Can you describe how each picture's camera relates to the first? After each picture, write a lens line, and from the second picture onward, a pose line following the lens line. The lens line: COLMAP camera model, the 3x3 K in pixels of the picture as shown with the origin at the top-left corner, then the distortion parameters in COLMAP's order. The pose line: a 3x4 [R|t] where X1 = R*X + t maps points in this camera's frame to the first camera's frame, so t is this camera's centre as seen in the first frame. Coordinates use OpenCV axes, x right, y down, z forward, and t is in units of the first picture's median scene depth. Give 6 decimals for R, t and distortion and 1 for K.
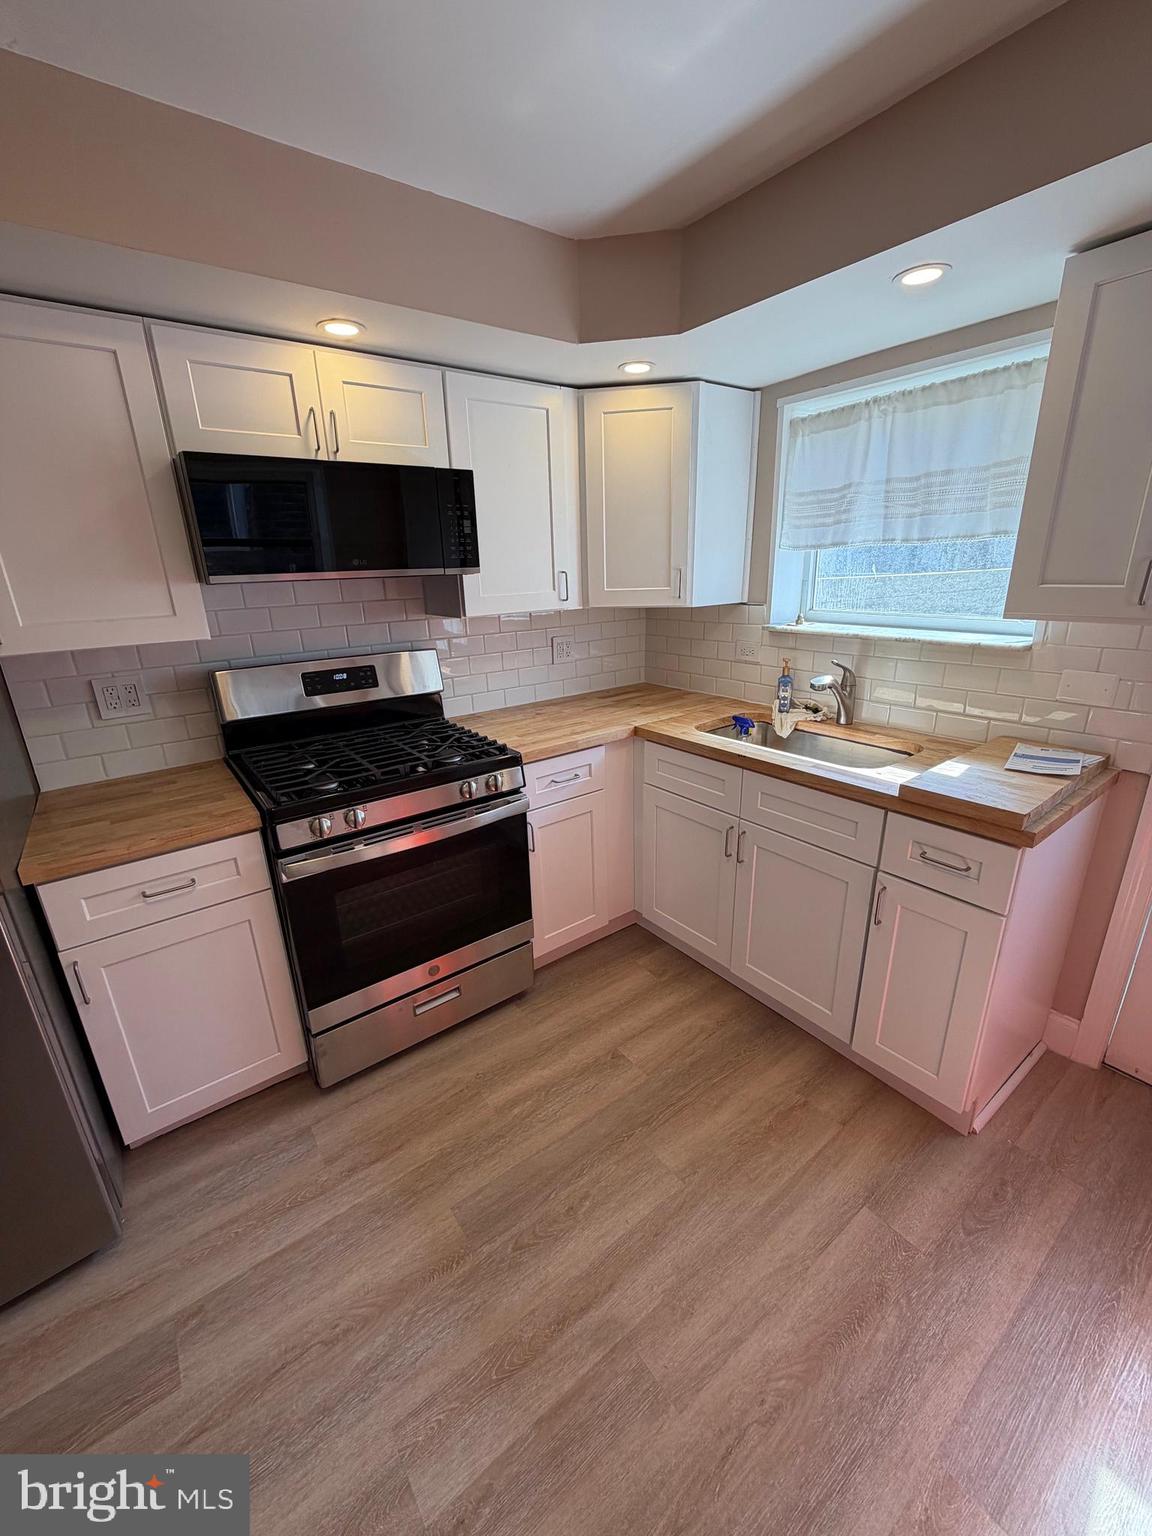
lens RADIAL K [[606.3, 0, 576.4], [0, 606.3, 763.8], [0, 0, 1]] dist [-0.008335, -0.000176]
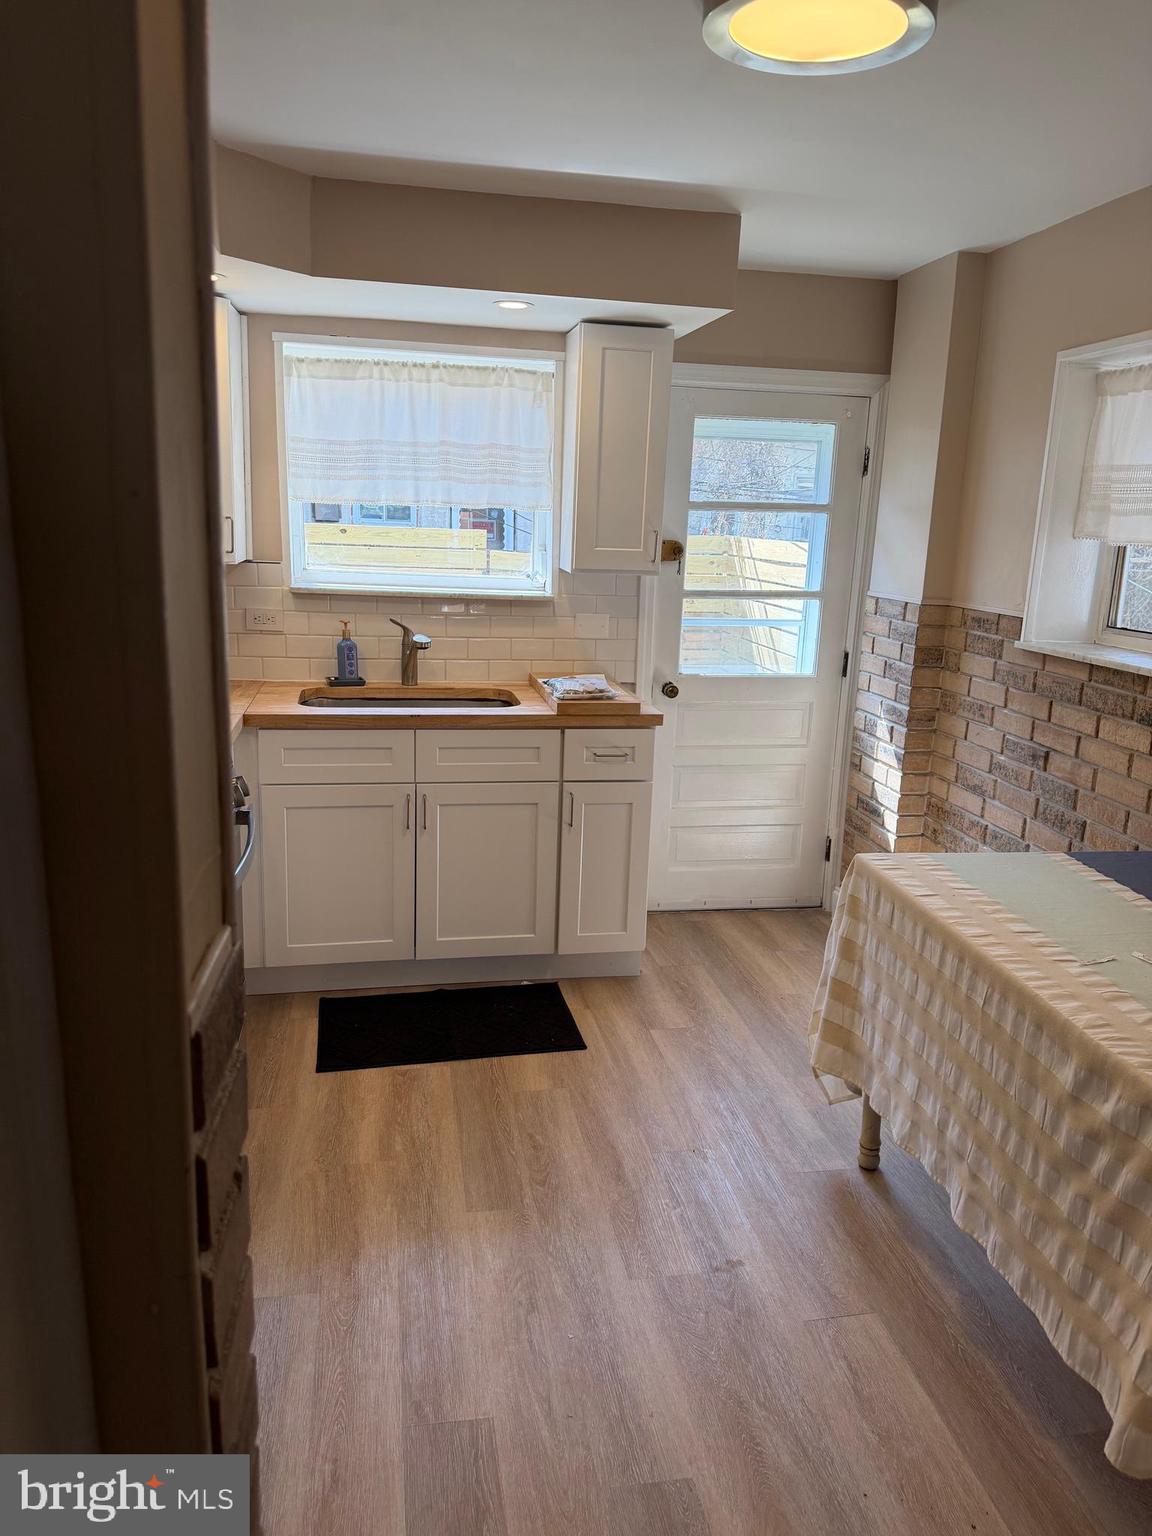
lens RADIAL K [[1089.3, 0, 581.7], [0, 1089.3, 769.6], [0, 0, 1]] dist [0.050612, -0.062869]
pose [[0.432265, -0.156991, 0.887976, -1.135511], [0.229562, 0.971443, 0.059997, 0.027257], [-0.872037, 0.177911, 0.455960, -0.009739]]
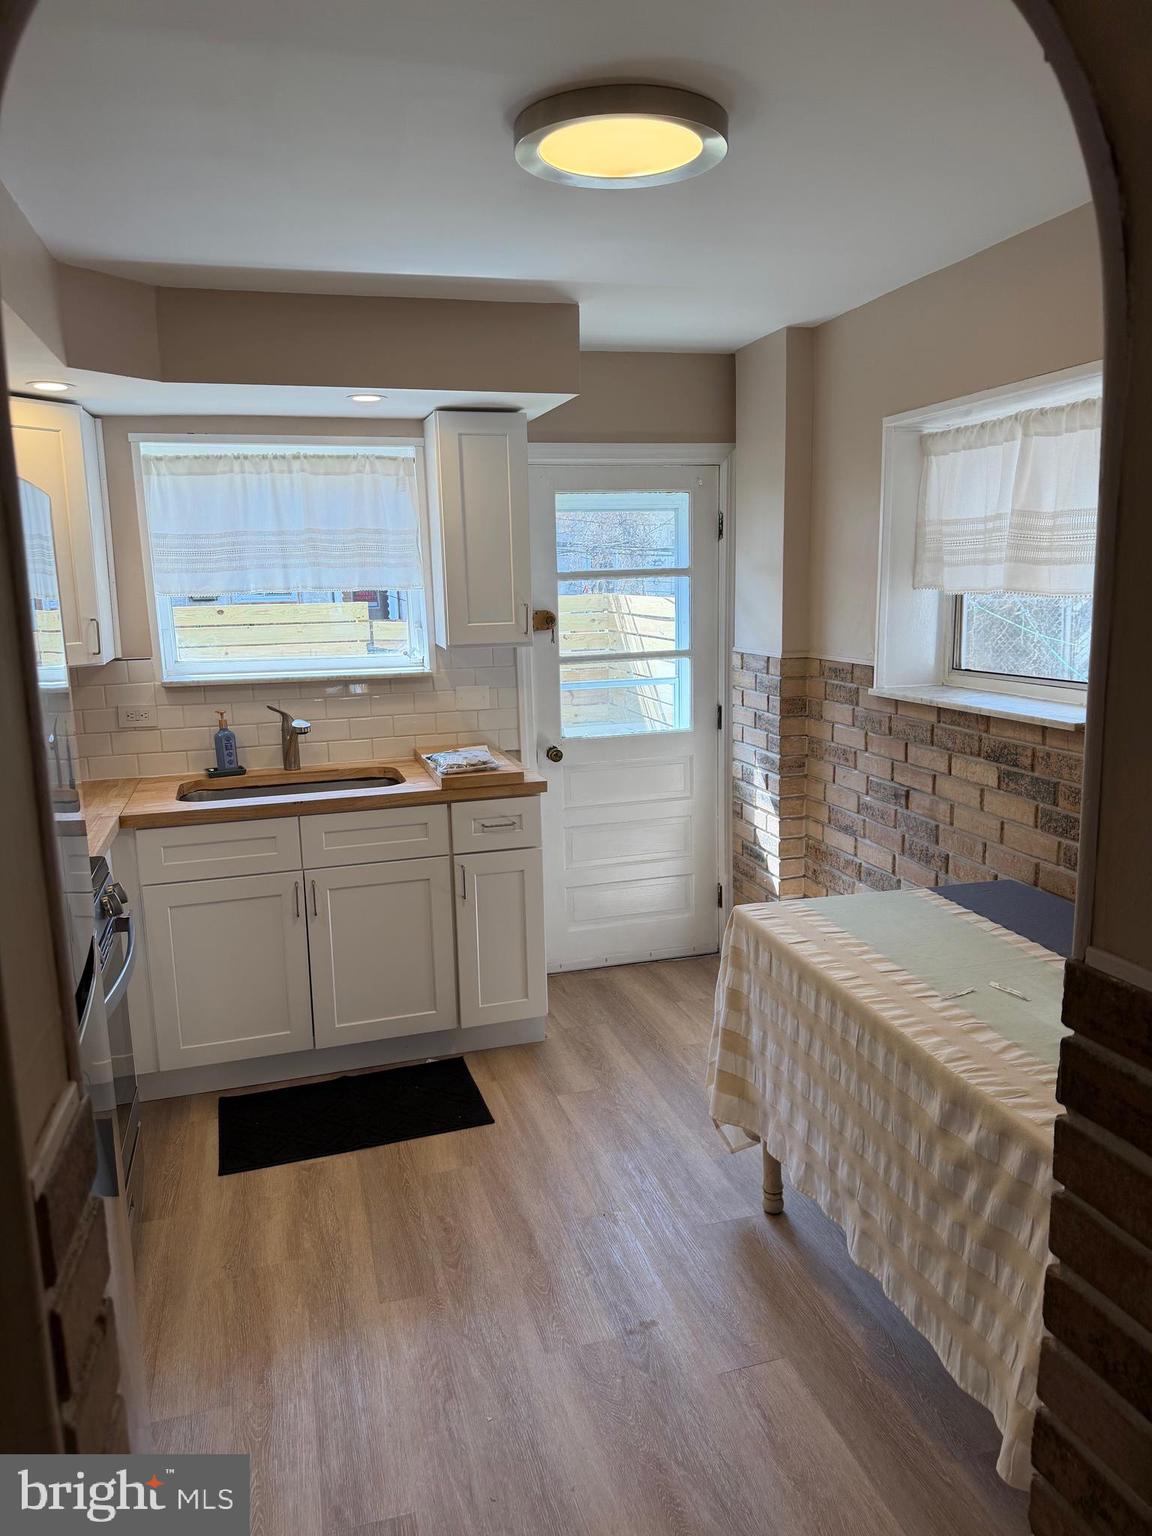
lens RADIAL K [[1089.3, 0, 577.3], [0, 1089.3, 772.2], [0, 0, 1]] dist [0.050612, -0.062869]
pose [[0.343761, -0.145336, 0.927742, -1.150465], [0.301167, 0.952827, 0.037673, 0.009254], [-0.889453, 0.266455, 0.371315, -0.057063]]
